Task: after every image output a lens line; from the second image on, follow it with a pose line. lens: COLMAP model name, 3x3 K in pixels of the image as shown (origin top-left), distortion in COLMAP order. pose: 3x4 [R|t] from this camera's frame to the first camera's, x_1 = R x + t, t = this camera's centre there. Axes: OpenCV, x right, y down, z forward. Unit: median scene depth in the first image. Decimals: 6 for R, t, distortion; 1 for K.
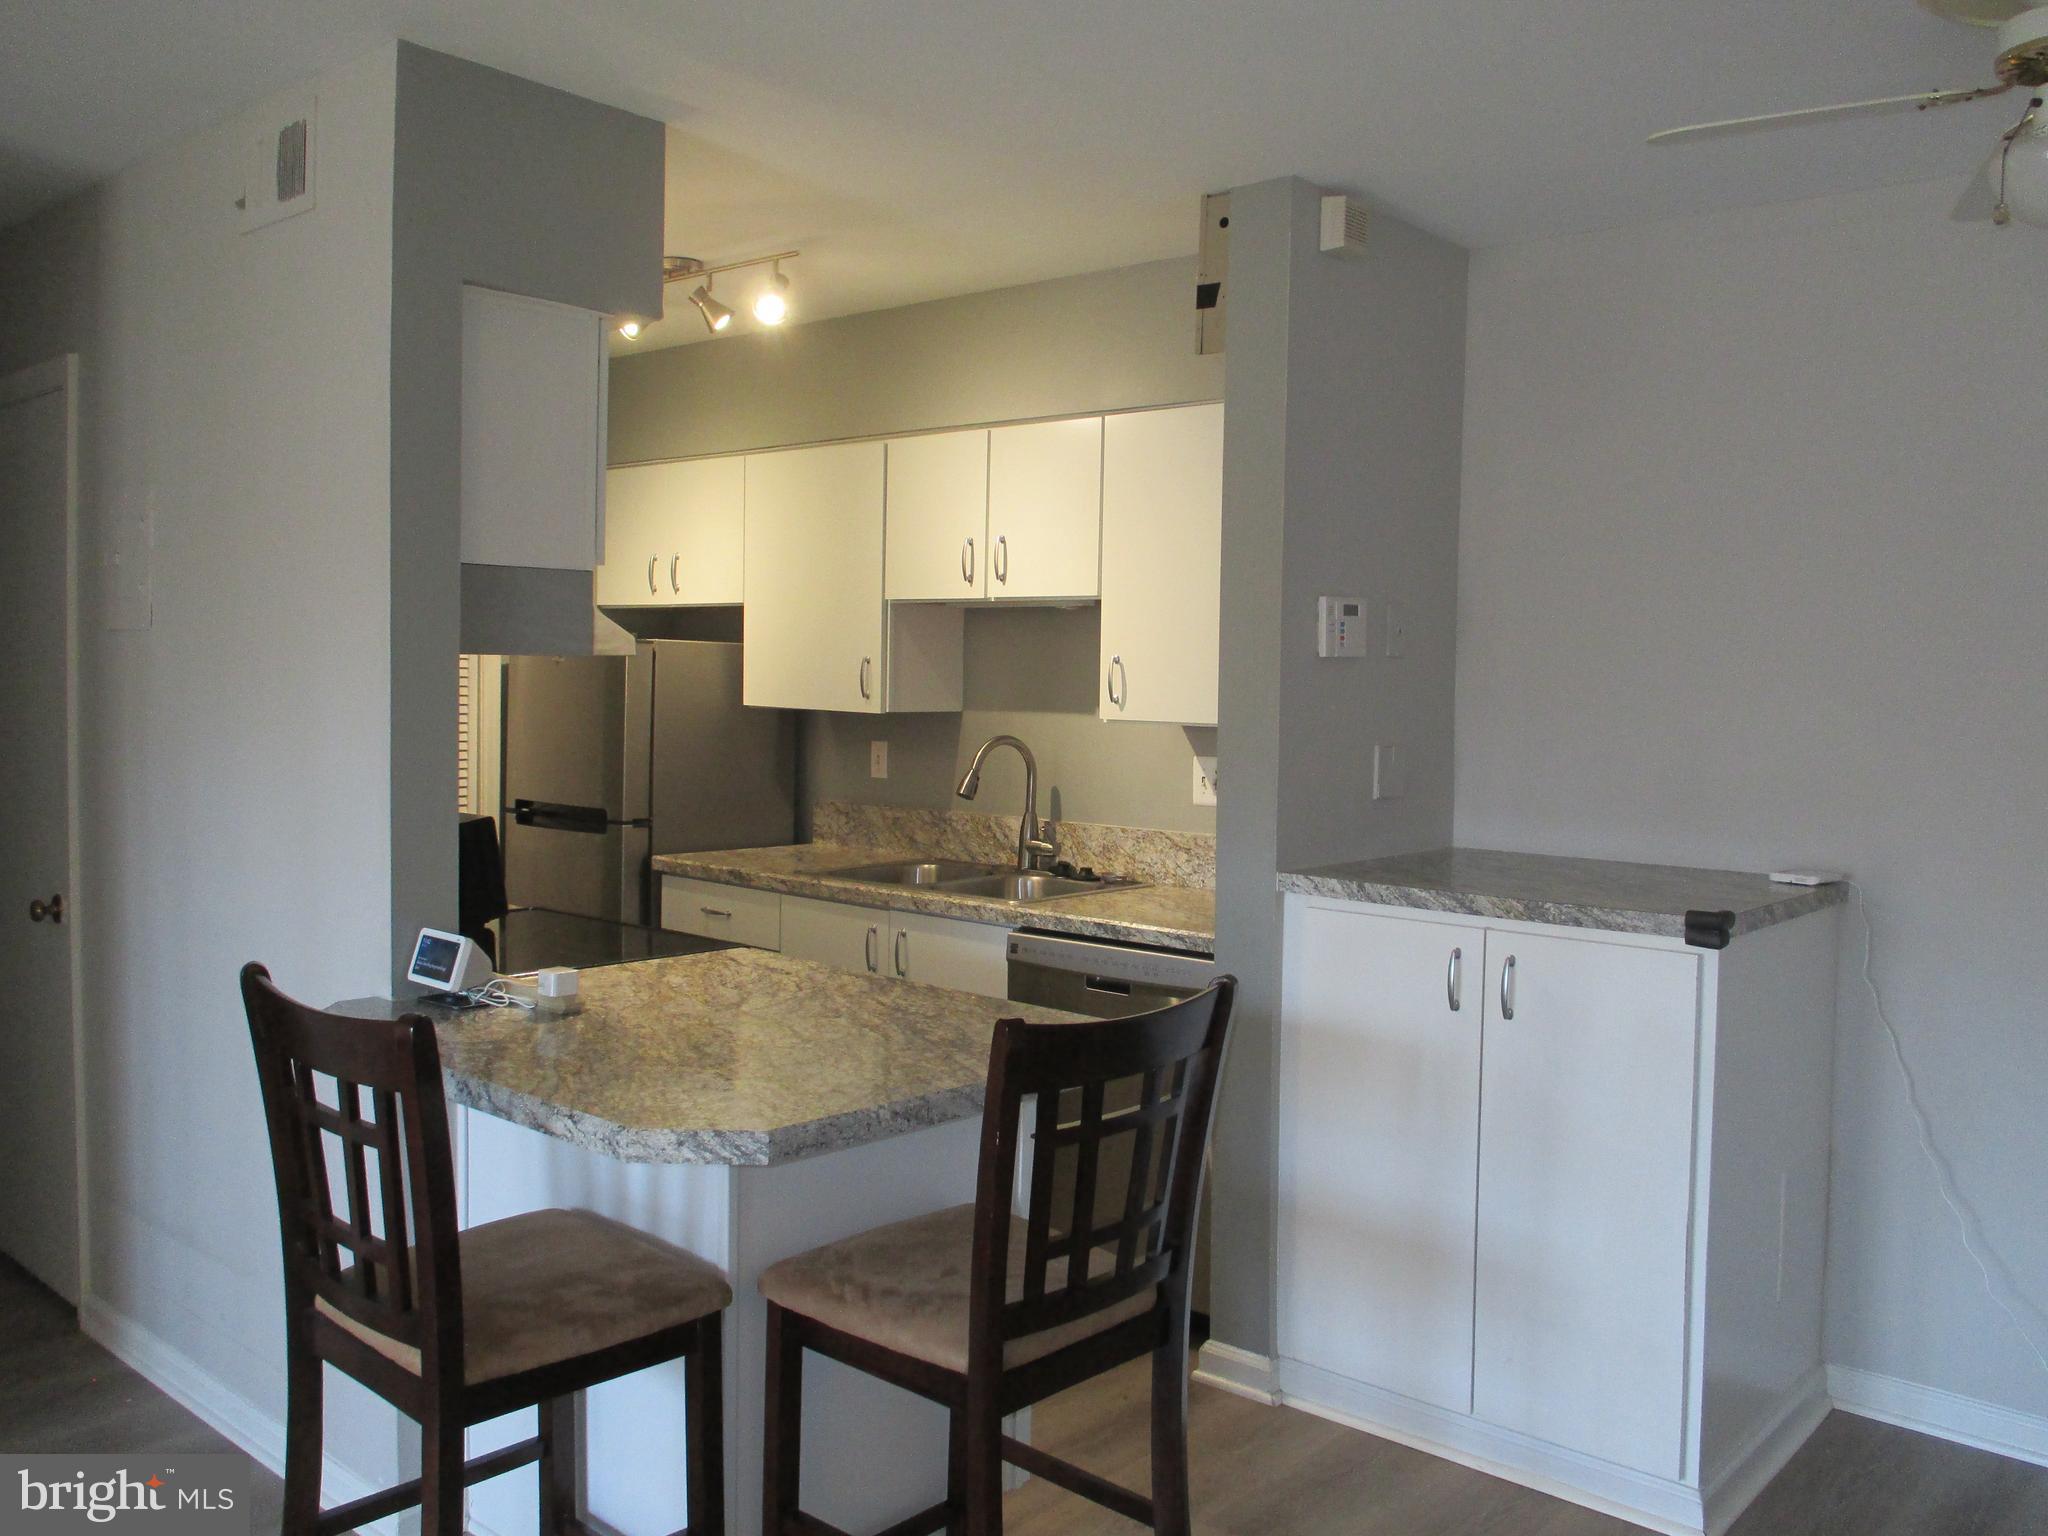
lens RADIAL K [[1695.5, 0, 1020.5], [0, 1695.5, 761.6], [0, 0, 1]] dist [-0.034313, 0.005791]
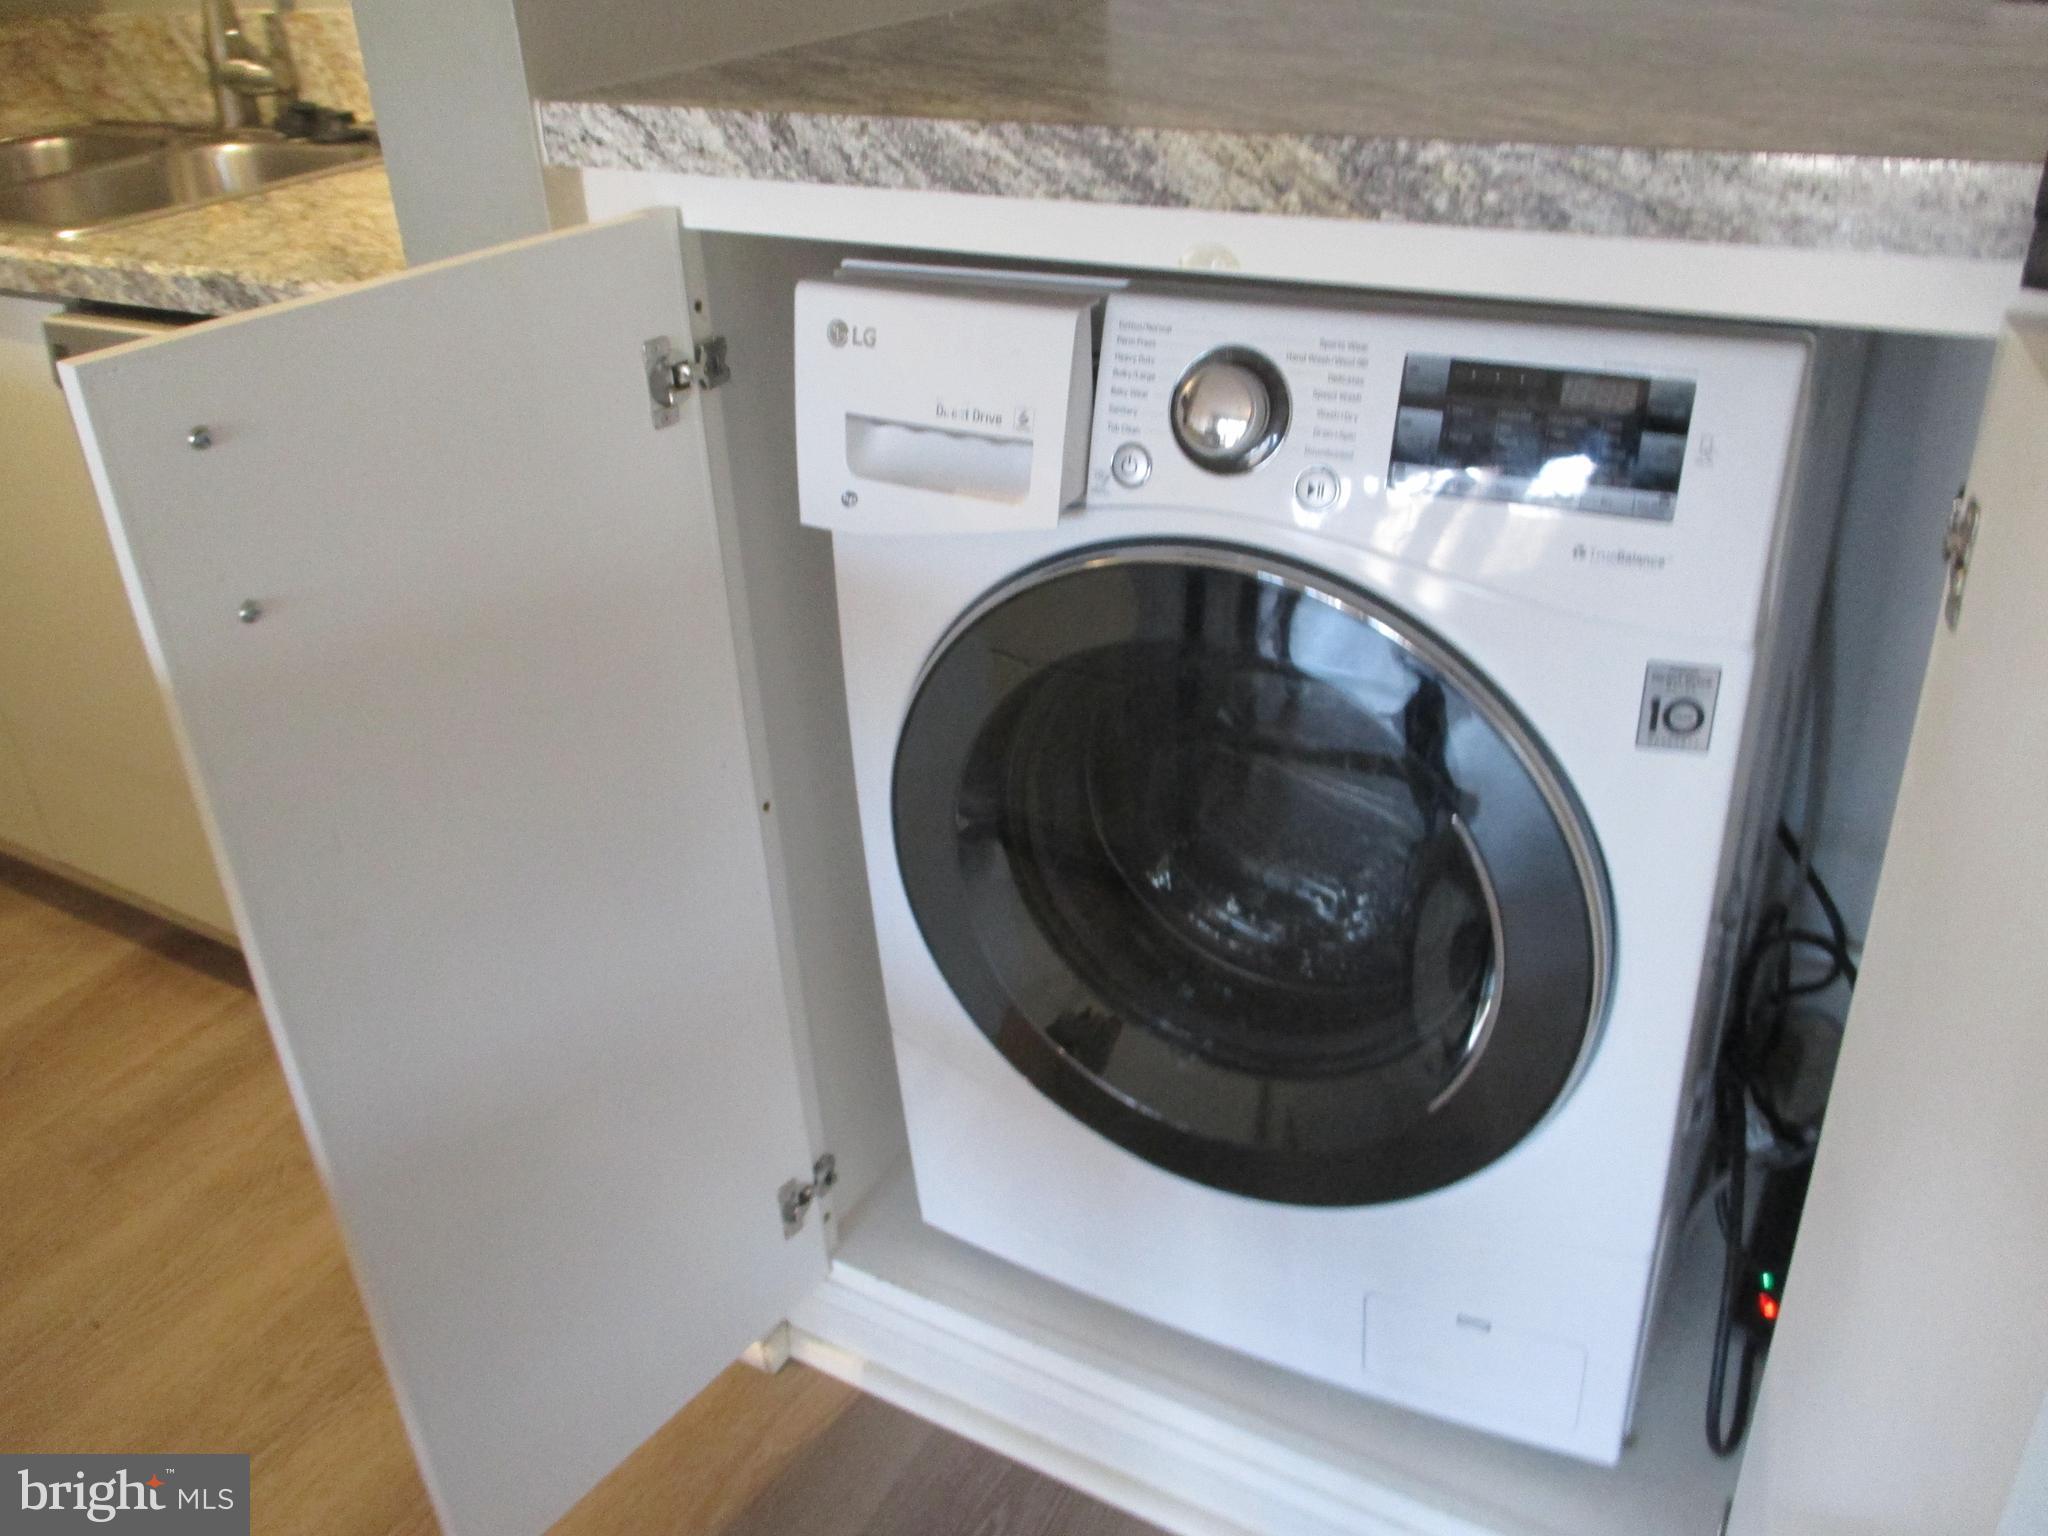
lens RADIAL K [[1695.5, 0, 1023.5], [0, 1695.5, 767.8], [0, 0, 1]] dist [-0.034313, 0.005791]
pose [[0.980384, -0.148830, 0.129219, 0.134137], [0.076800, 0.892244, 0.444976, 0.032699], [-0.181521, -0.426323, 0.886171, 0.489173]]
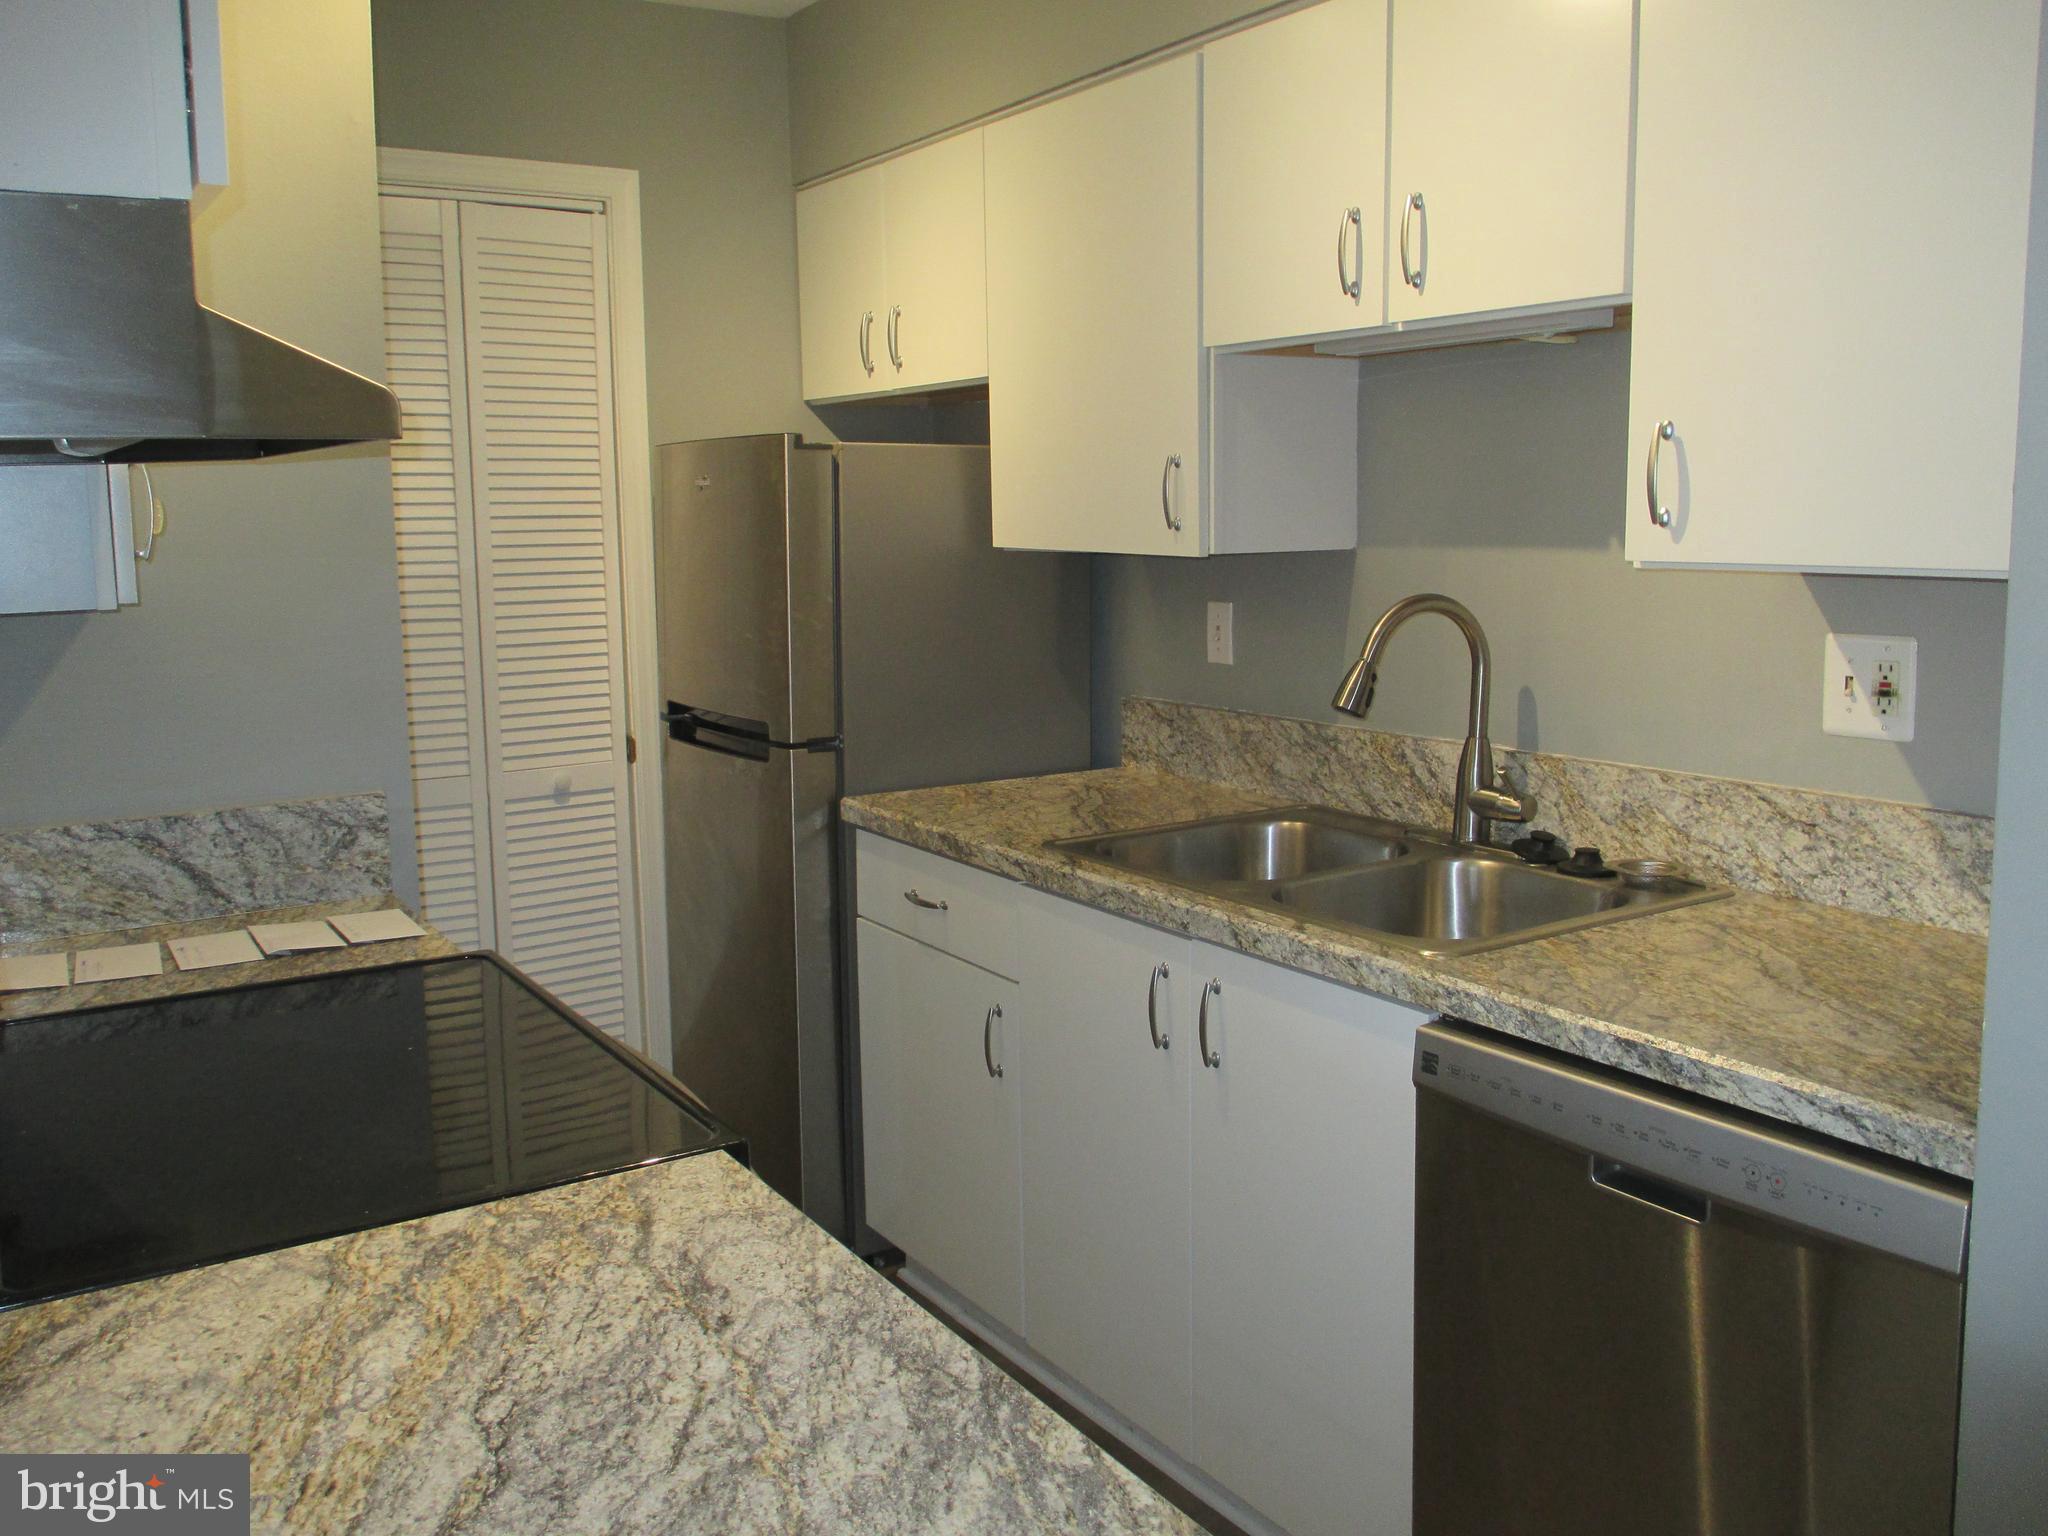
lens RADIAL K [[1695.5, 0, 982.5], [0, 1695.5, 739.0], [0, 0, 1]] dist [-0.034313, 0.005791]
pose [[0.957602, 0.006481, -0.288021, 0.010169], [0.017111, 0.996702, 0.079321, -0.014698], [0.287585, -0.080887, 0.954333, 0.460178]]
